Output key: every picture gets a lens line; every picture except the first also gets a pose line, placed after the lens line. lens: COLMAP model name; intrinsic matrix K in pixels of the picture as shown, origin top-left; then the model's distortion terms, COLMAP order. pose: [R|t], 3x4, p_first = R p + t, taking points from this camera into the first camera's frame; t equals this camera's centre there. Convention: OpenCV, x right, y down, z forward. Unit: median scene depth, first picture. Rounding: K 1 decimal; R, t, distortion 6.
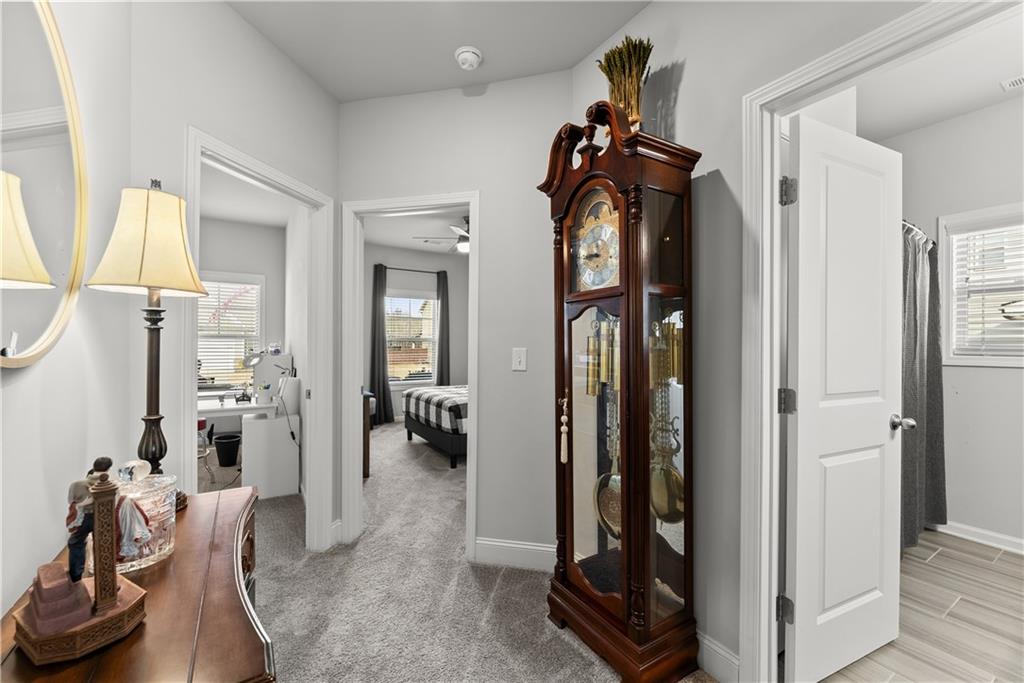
lens RADIAL K [[419.5, 0, 504.5], [0, 419.5, 343.1], [0, 0, 1]] dist [0.000923, -0.000038]
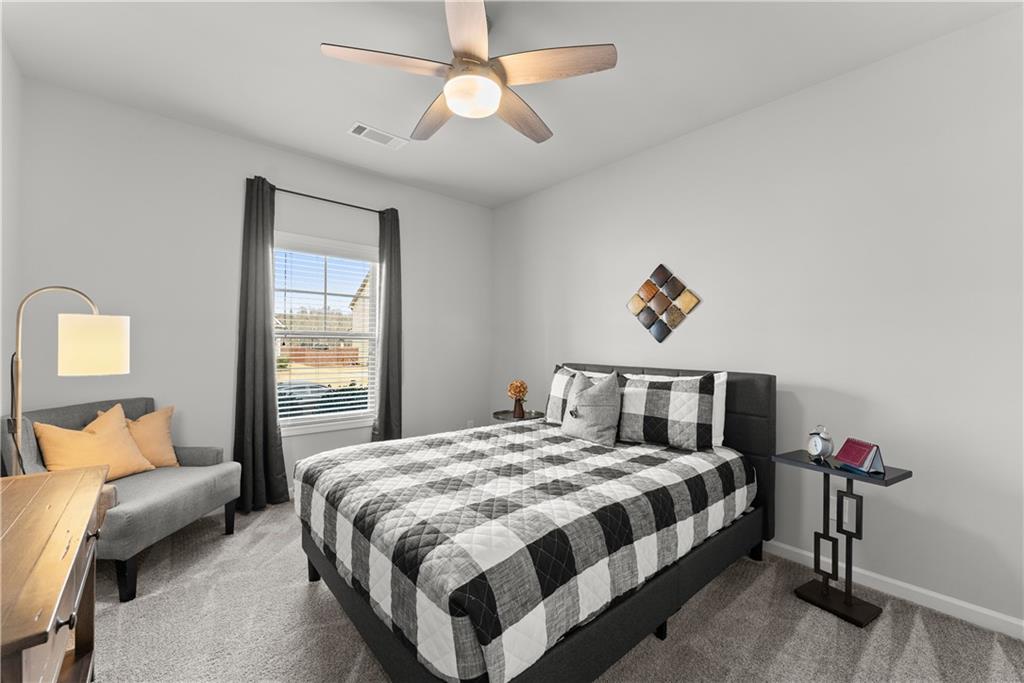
lens RADIAL K [[400.4, 0, 512.0], [0, 400.4, 341.5], [0, 0, 1]] dist [0.000713, -0.000012]
pose [[0.983297, 0.005864, 0.181914, -0.089333], [-0.006121, 0.999981, 0.000854, -0.001269], [-0.181906, -0.001954, 0.983314, 0.477007]]
